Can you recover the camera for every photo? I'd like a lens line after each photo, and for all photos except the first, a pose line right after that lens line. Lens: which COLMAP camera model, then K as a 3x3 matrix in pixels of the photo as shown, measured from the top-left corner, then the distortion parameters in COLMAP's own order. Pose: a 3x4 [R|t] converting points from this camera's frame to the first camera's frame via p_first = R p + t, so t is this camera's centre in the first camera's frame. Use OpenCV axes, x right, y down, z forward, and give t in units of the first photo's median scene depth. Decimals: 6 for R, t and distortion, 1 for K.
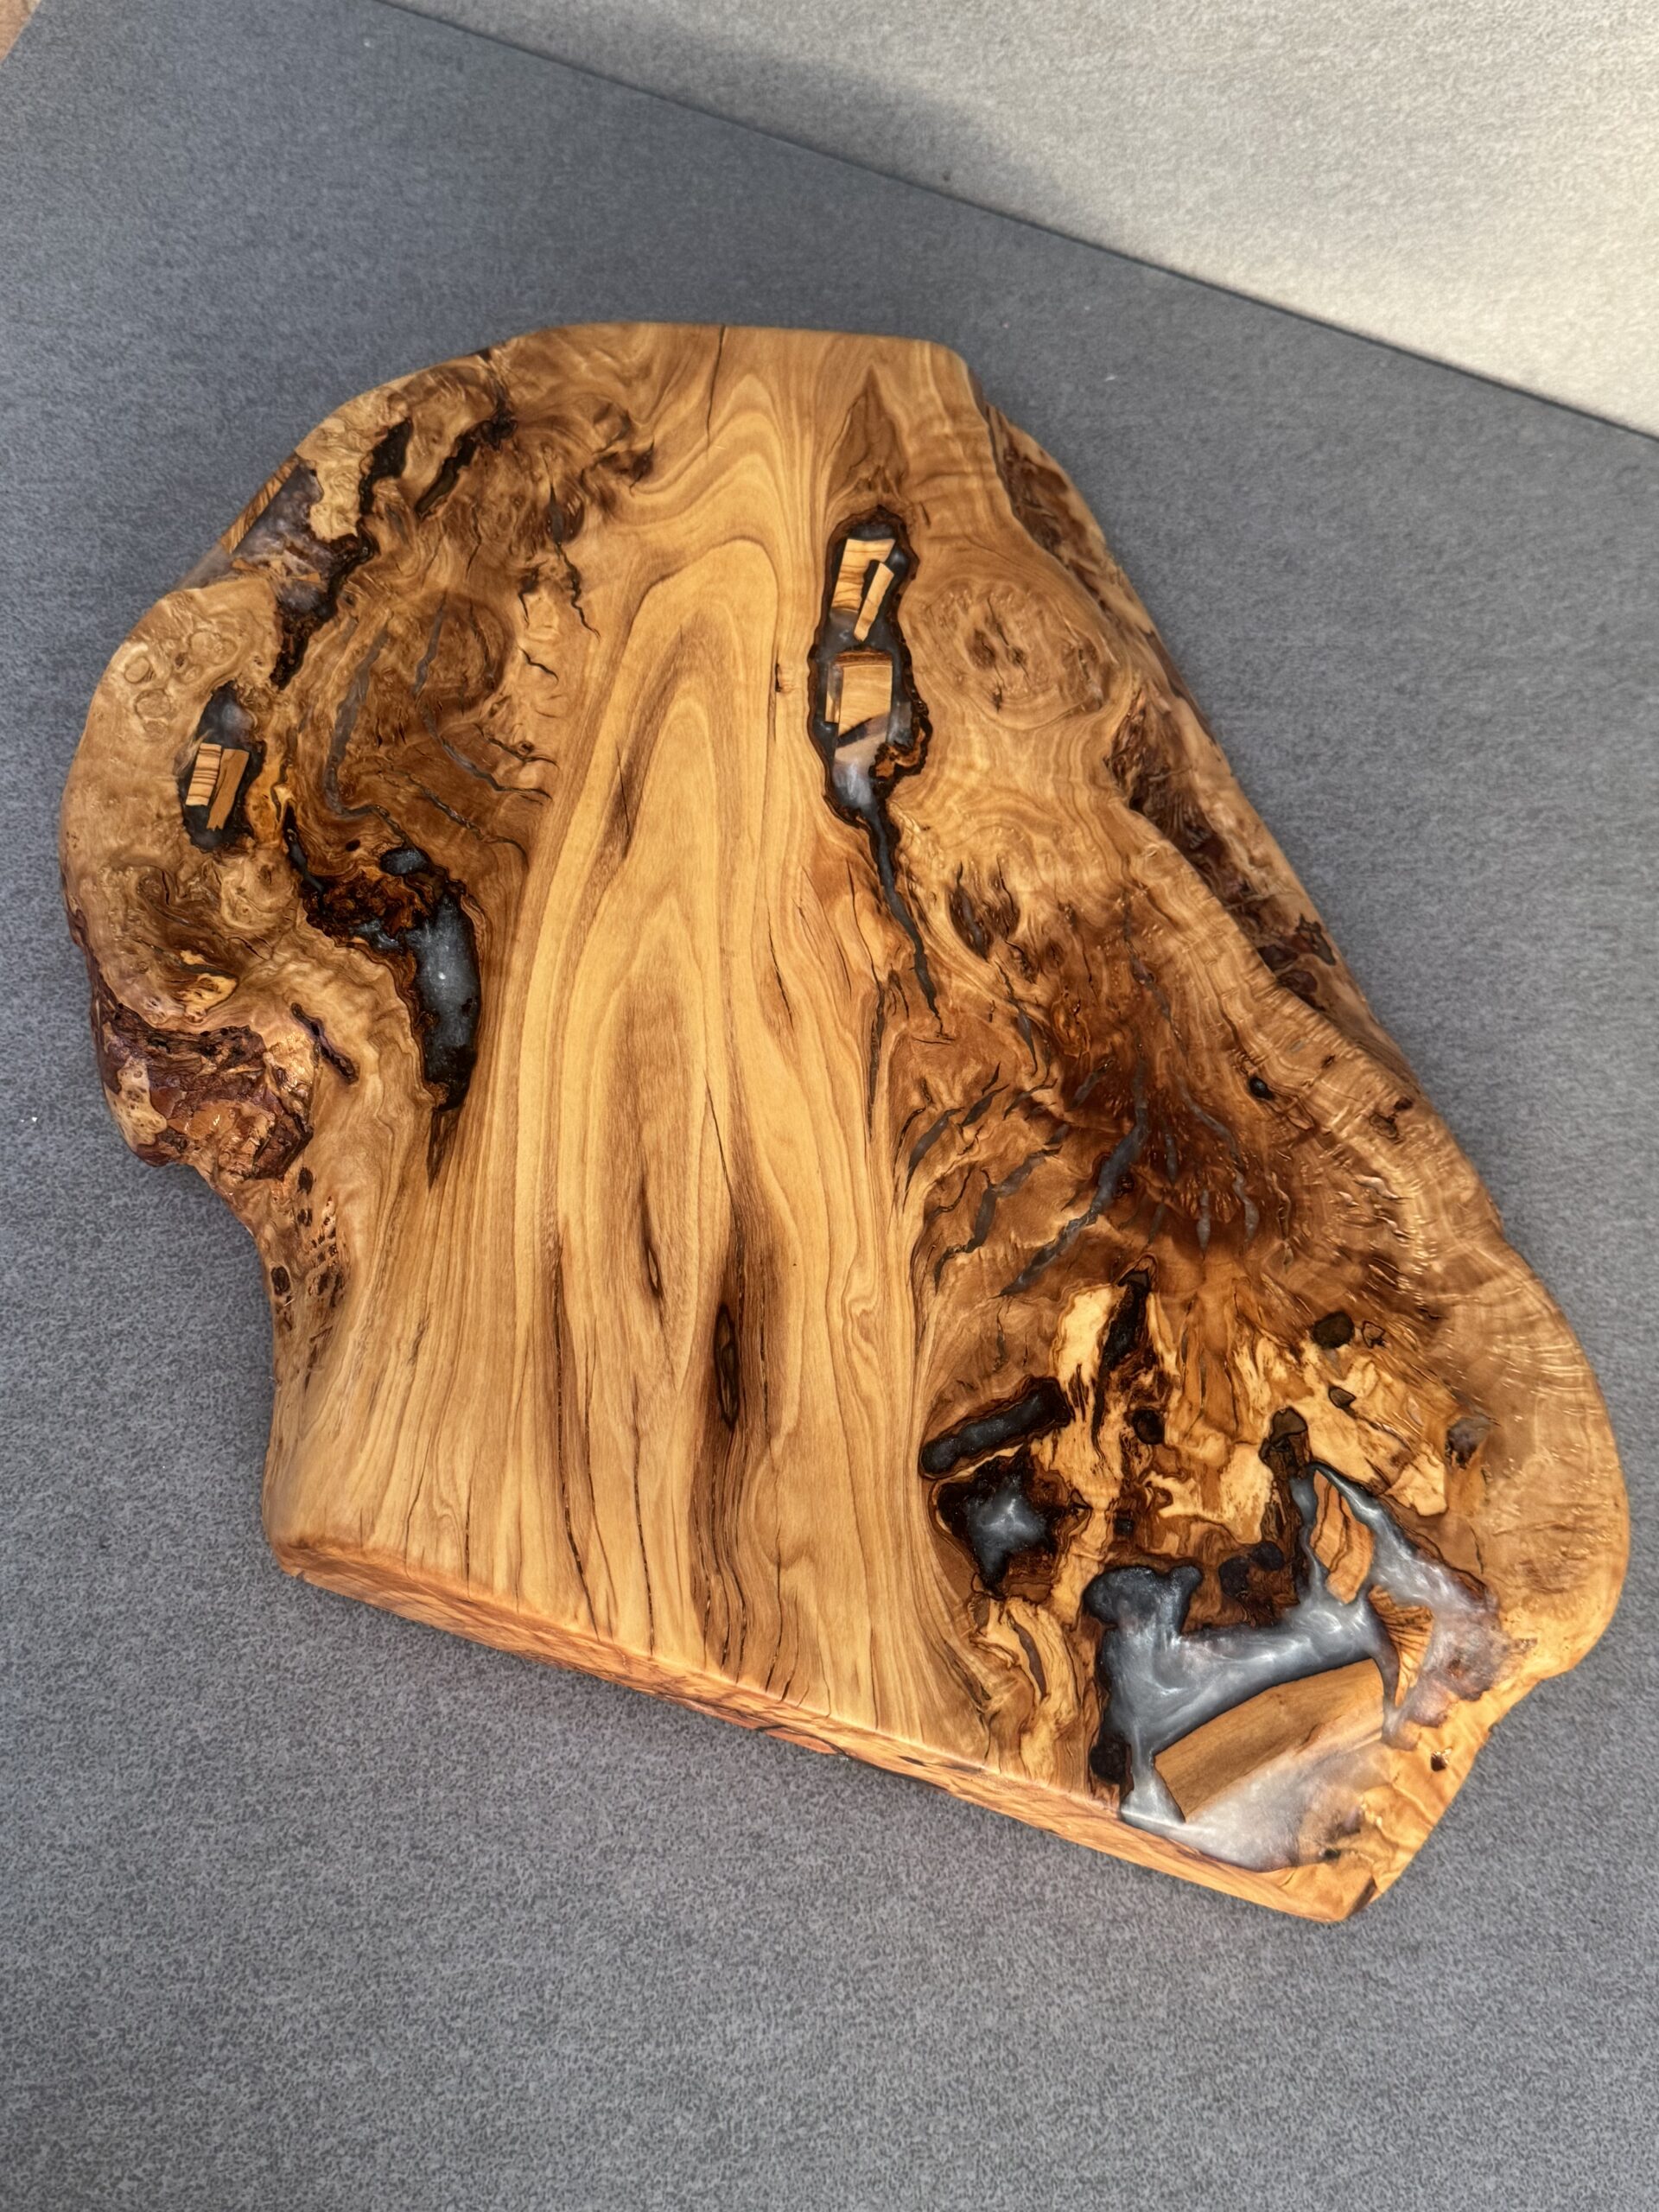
lens RADIAL K [[2235.8, 0, 829.5], [0, 2235.8, 1106.0], [0, 0, 1]] dist [0.181106, -0.436683]
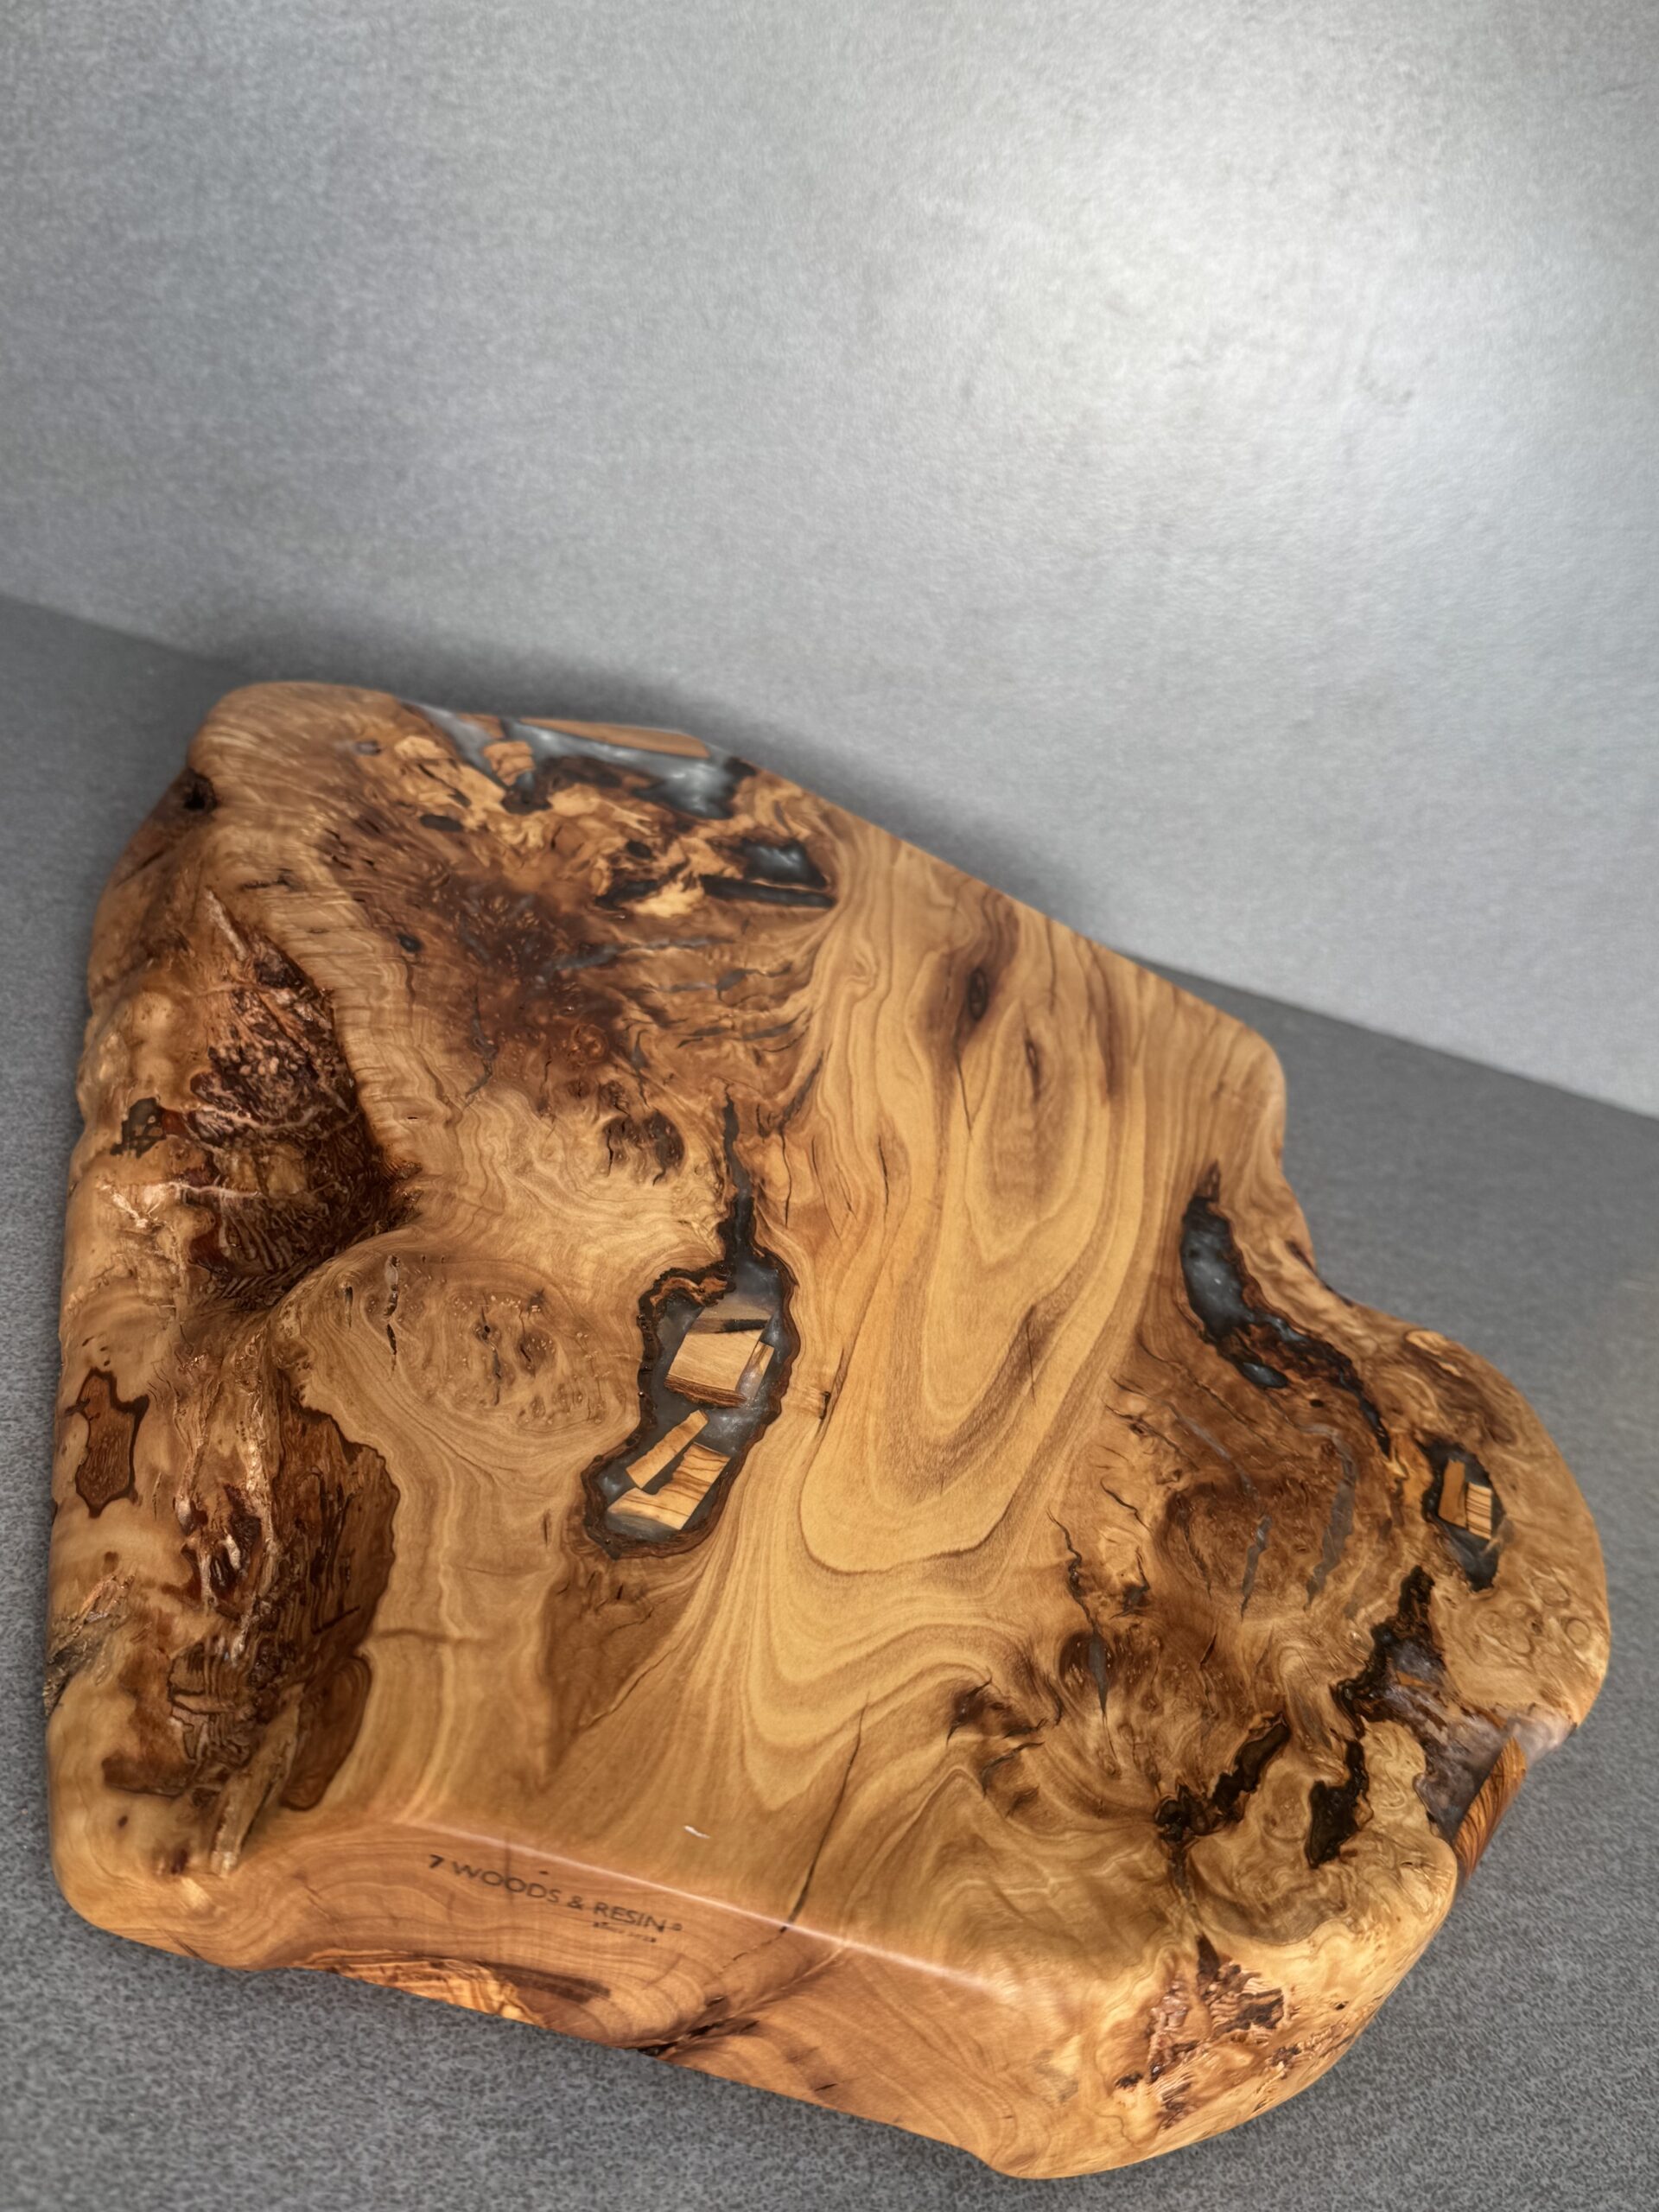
lens RADIAL K [[2235.8, 0, 829.5], [0, 2235.8, 1106.0], [0, 0, 1]] dist [0.181106, -0.436683]
pose [[-0.864280, -0.490720, -0.110518, 0.115593], [-0.045089, -0.143249, 0.988659, -0.990629], [-0.500986, 0.859461, 0.101681, 0.914229]]
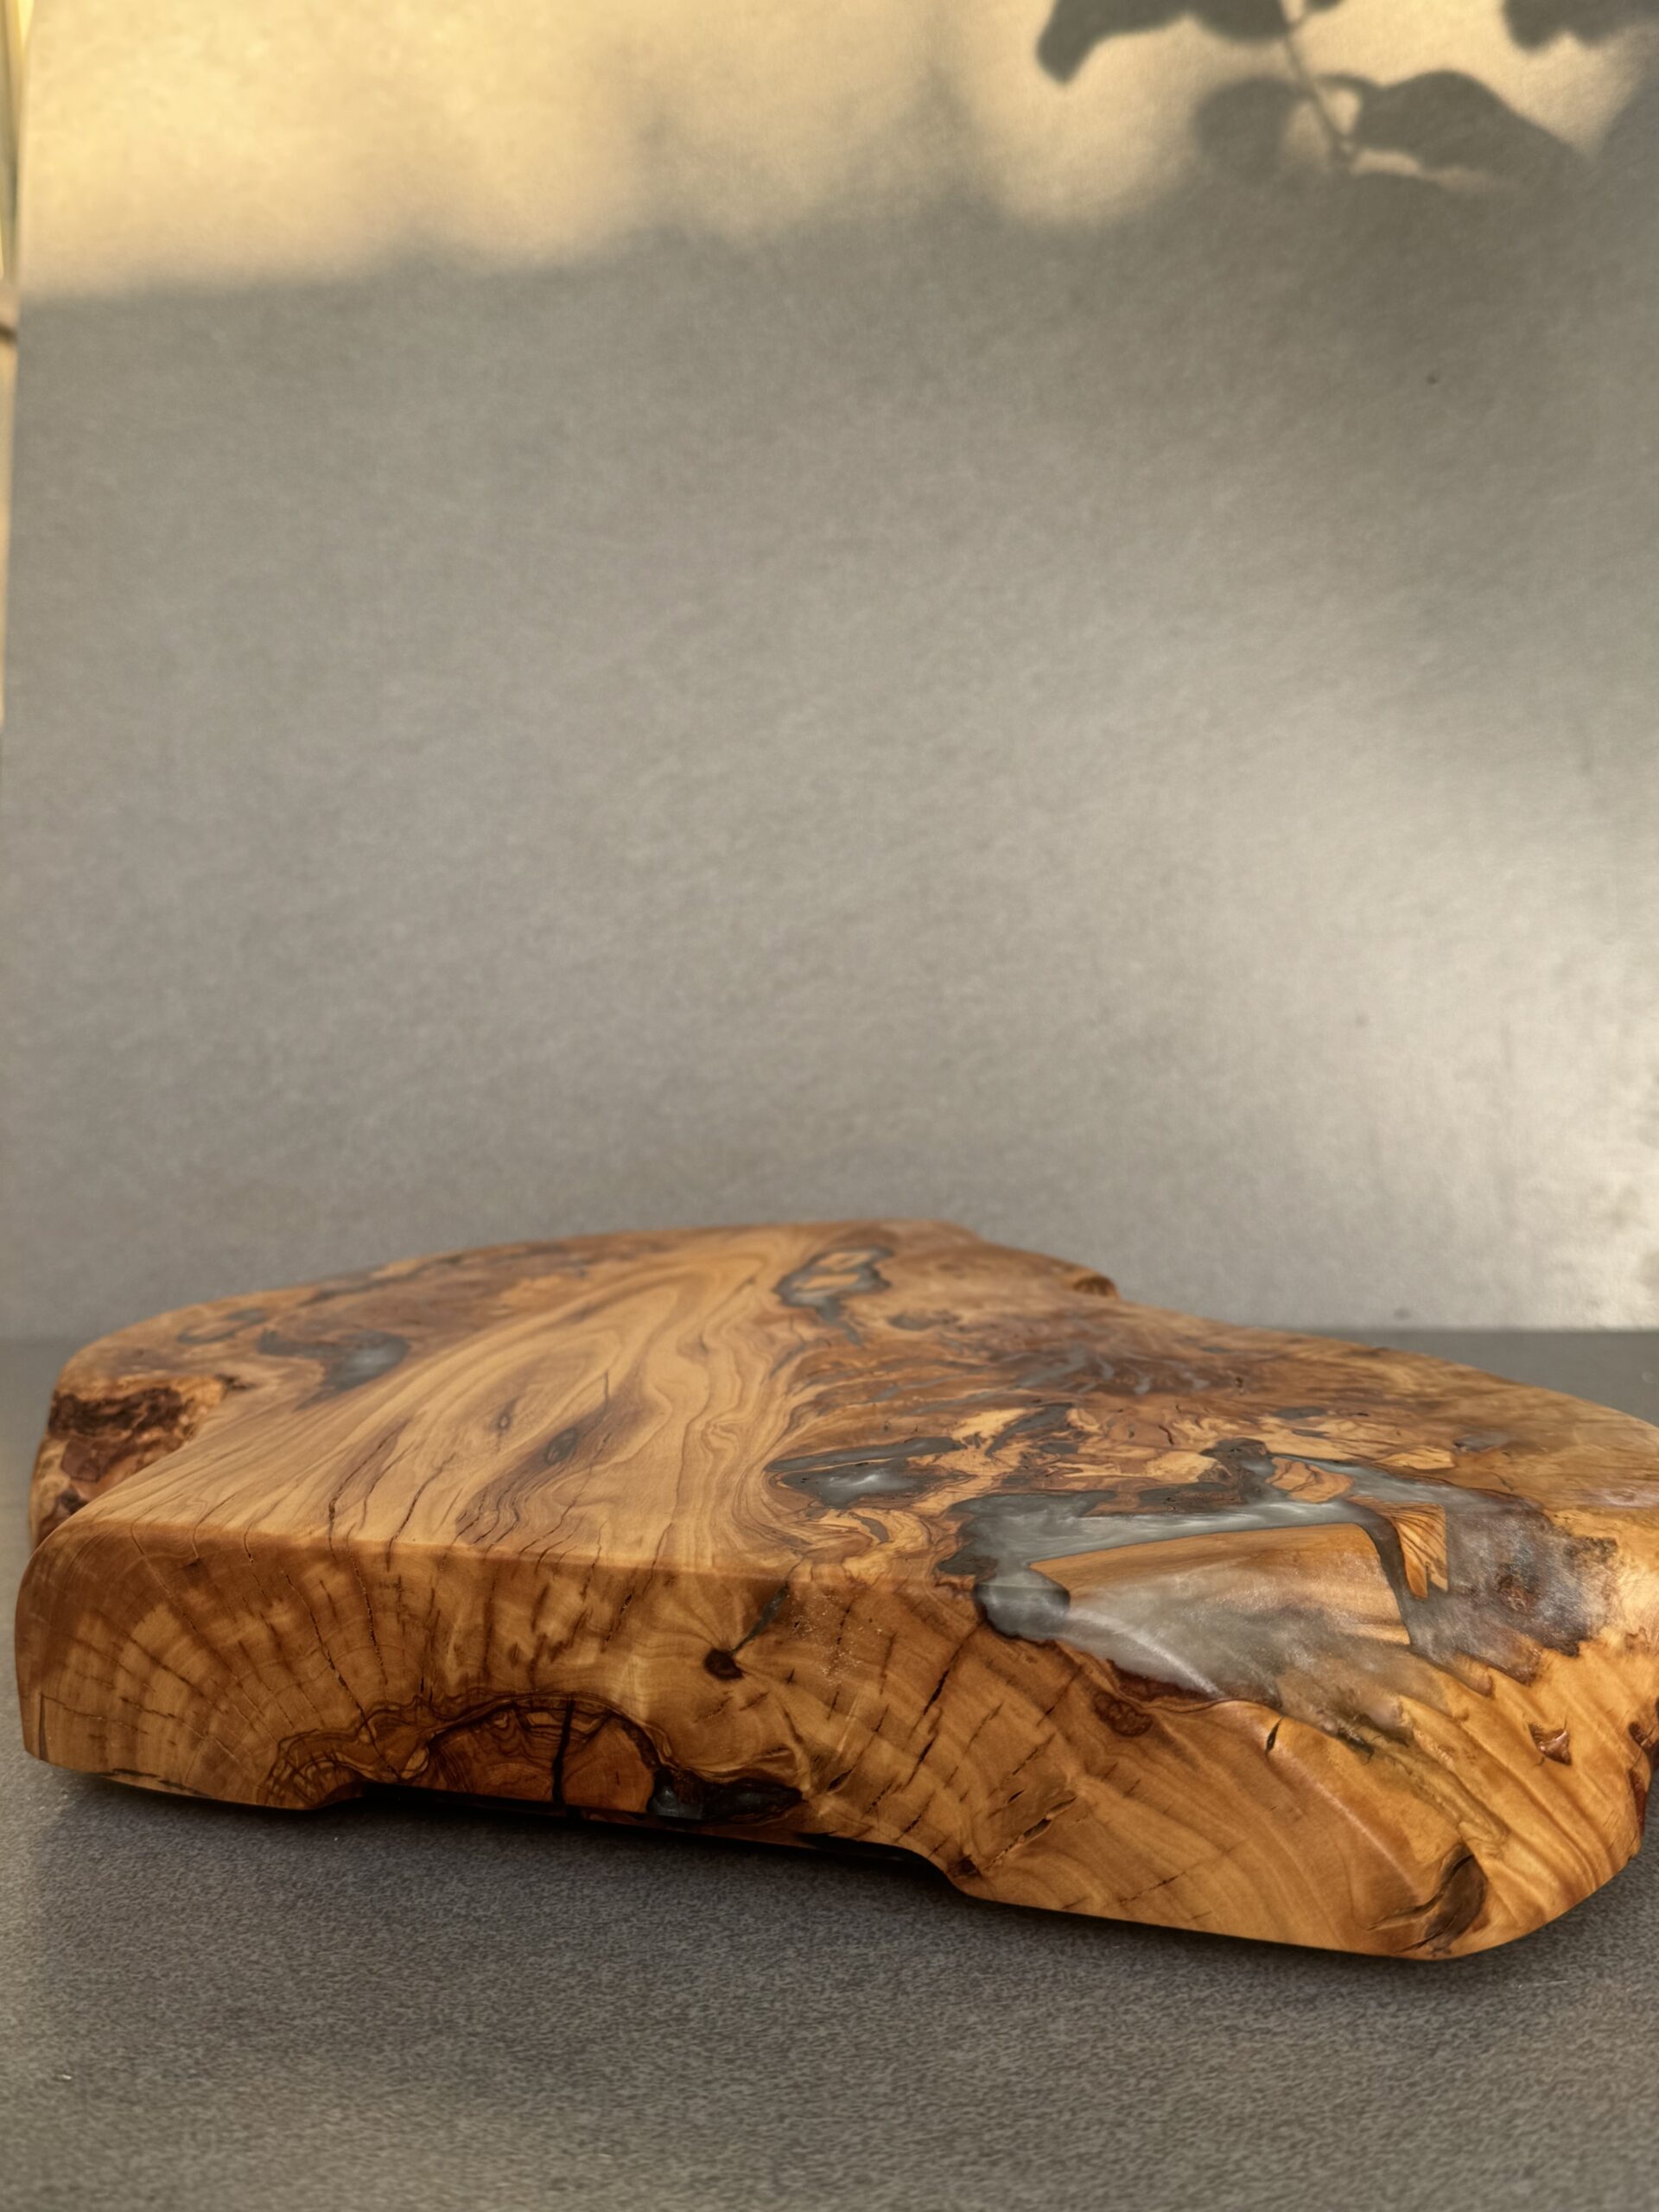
lens RADIAL K [[2235.8, 0, 829.5], [0, 2235.8, 1106.0], [0, 0, 1]] dist [0.181106, -0.436683]
pose [[0.968172, -0.213023, -0.131391, 0.188785], [-0.010960, 0.488379, -0.872563, 0.772372], [0.250044, 0.846231, 0.470500, 0.469491]]
